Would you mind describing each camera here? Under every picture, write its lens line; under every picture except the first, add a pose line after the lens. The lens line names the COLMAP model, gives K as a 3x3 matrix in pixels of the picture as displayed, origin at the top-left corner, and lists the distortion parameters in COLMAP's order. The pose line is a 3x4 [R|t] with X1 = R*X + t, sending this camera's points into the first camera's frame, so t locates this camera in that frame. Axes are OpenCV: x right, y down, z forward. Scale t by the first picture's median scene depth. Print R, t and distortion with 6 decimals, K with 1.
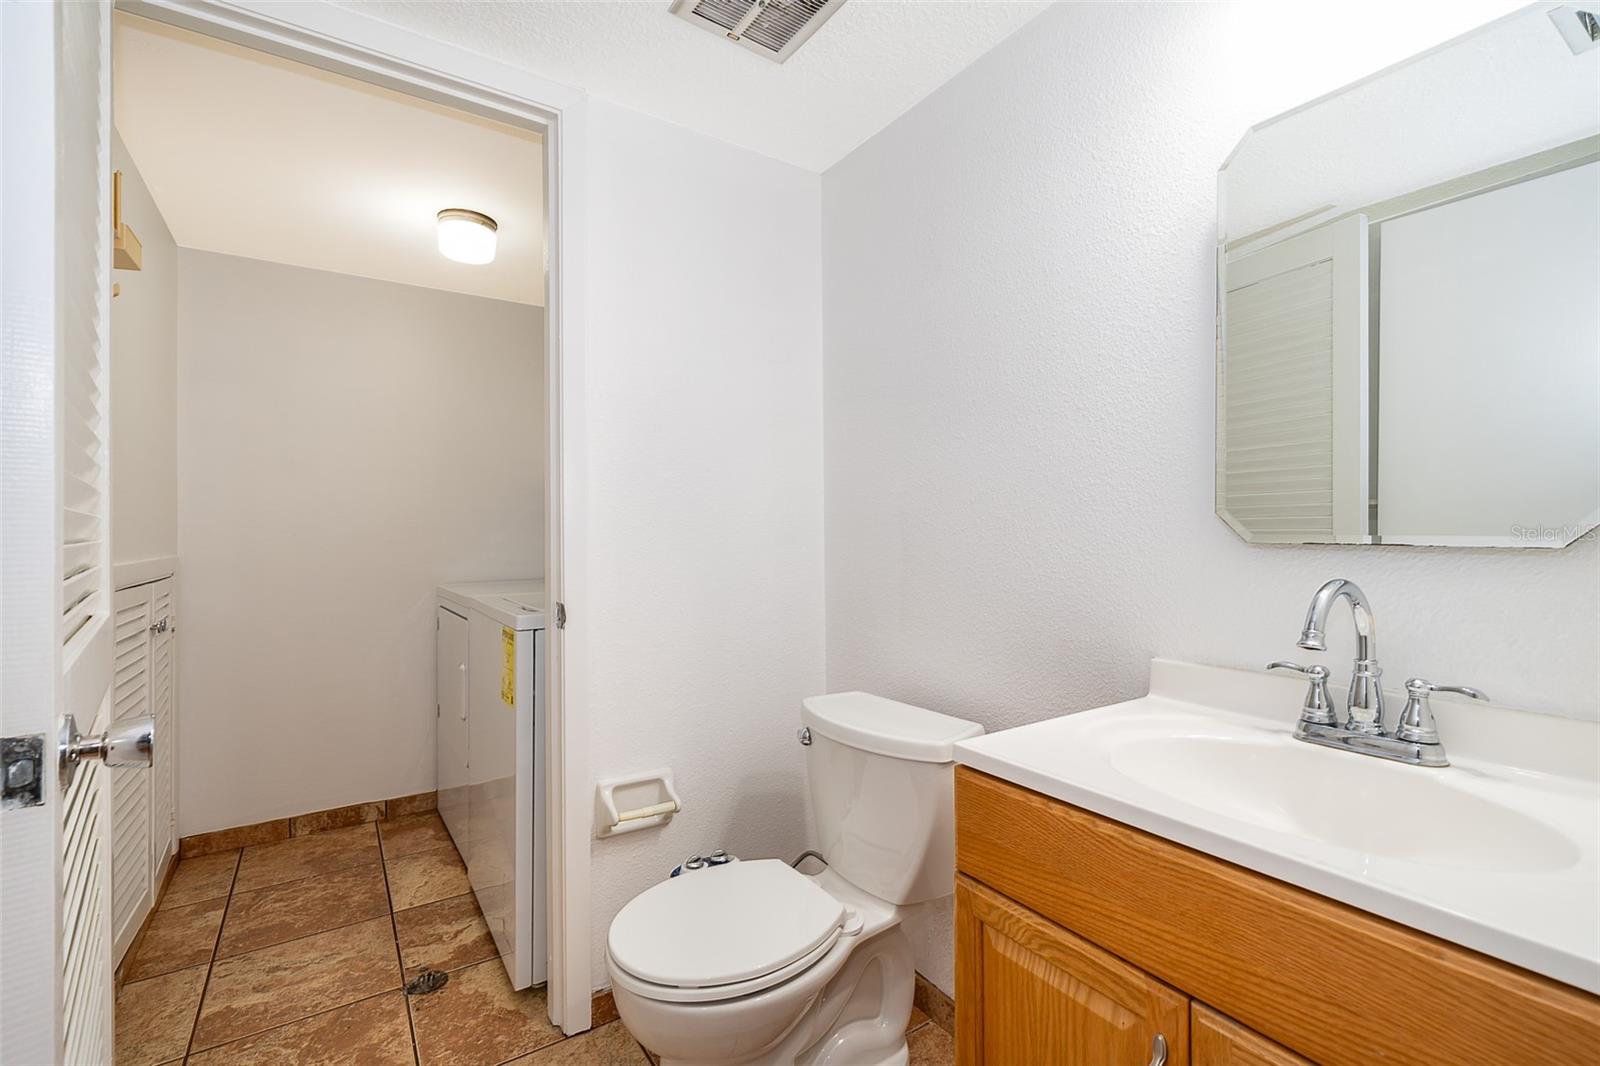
lens RADIAL K [[686.3, 0, 806.8], [0, 686.3, 531.1], [0, 0, 1]] dist [0.001256, 0.000279]
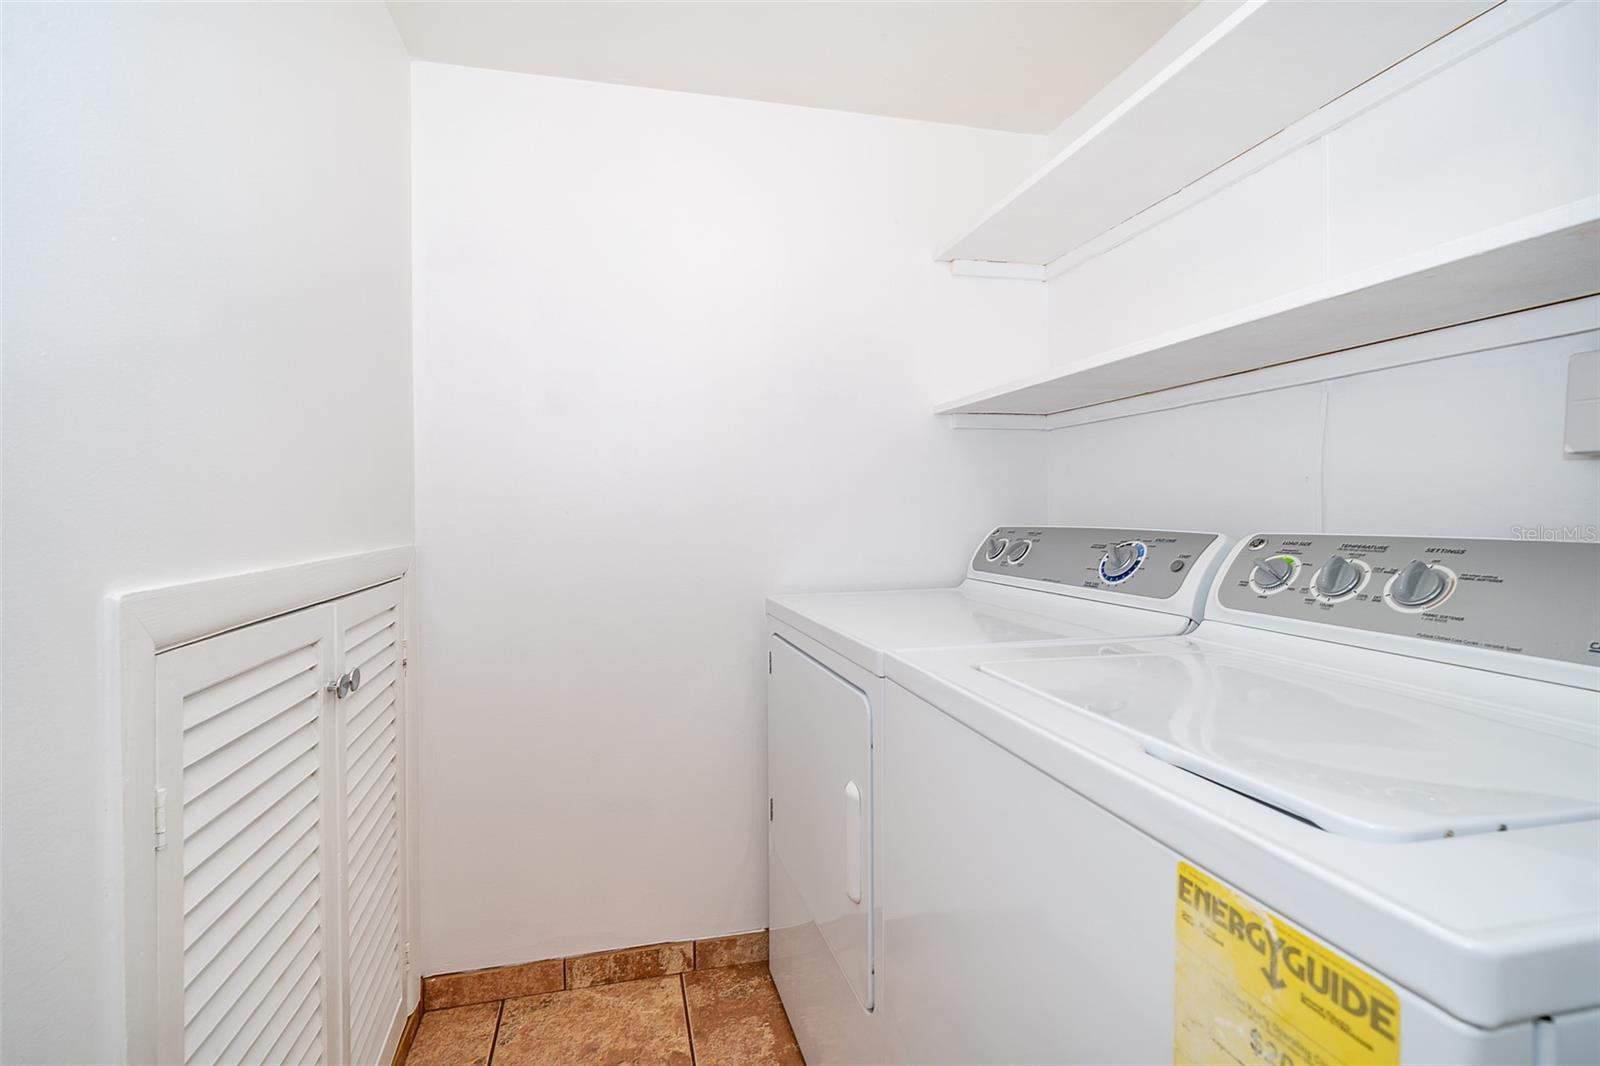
lens RADIAL K [[747.5, 0, 800.0], [0, 747.5, 533.0], [0, 0, 1]] dist [0.000249, -0.000004]
pose [[0.935230, 0.013005, -0.353801, -0.304963], [-0.001872, 0.999493, 0.031792, 0.002719], [0.354035, -0.029070, 0.934780, 0.436004]]
